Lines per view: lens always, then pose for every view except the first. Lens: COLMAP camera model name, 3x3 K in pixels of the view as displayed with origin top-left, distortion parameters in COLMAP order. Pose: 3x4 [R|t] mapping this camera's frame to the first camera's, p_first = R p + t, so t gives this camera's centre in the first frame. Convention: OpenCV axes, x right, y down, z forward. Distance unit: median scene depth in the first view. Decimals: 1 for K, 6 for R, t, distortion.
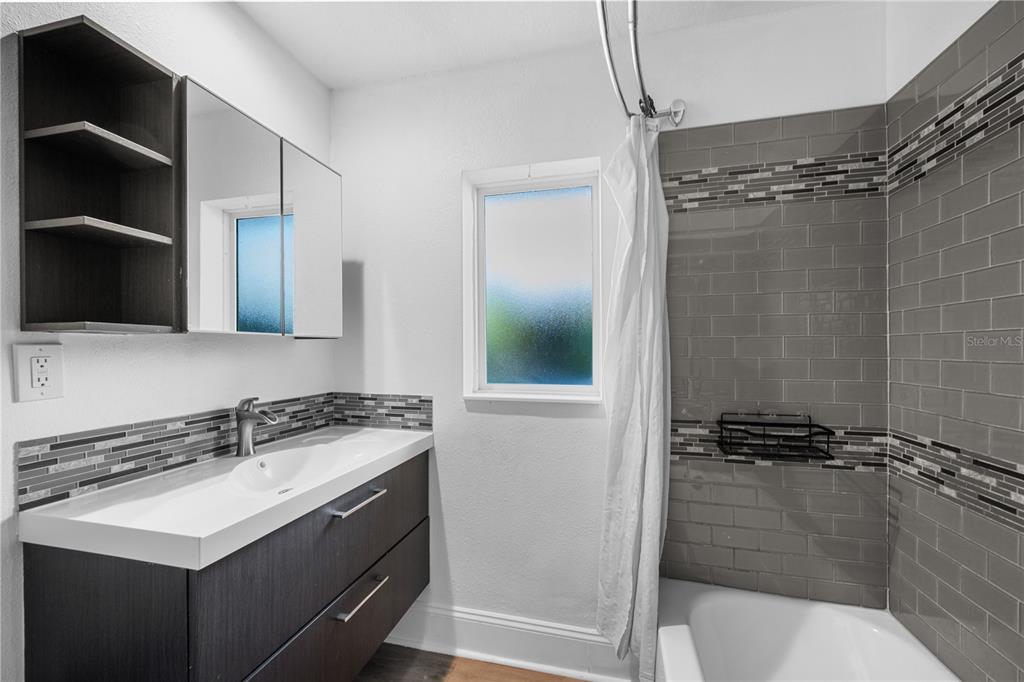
lens RADIAL K [[410.1, 0, 513.4], [0, 410.1, 349.5], [0, 0, 1]] dist [0.001238, 0.001935]
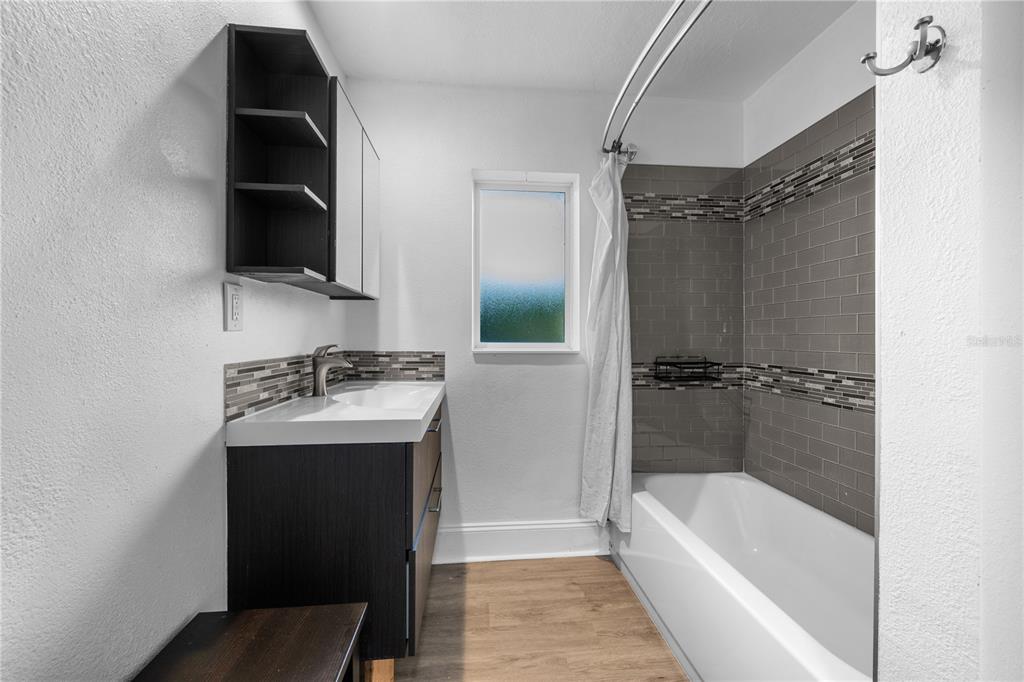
lens RADIAL K [[421.6, 0, 512.3], [0, 421.6, 337.4], [0, 0, 1]] dist [0.010666, 0.000023]
pose [[0.940533, 0.004210, 0.339677, -0.543905], [-0.002663, 0.999984, -0.005022, 0.097847], [-0.339692, 0.003819, 0.940529, -0.290142]]
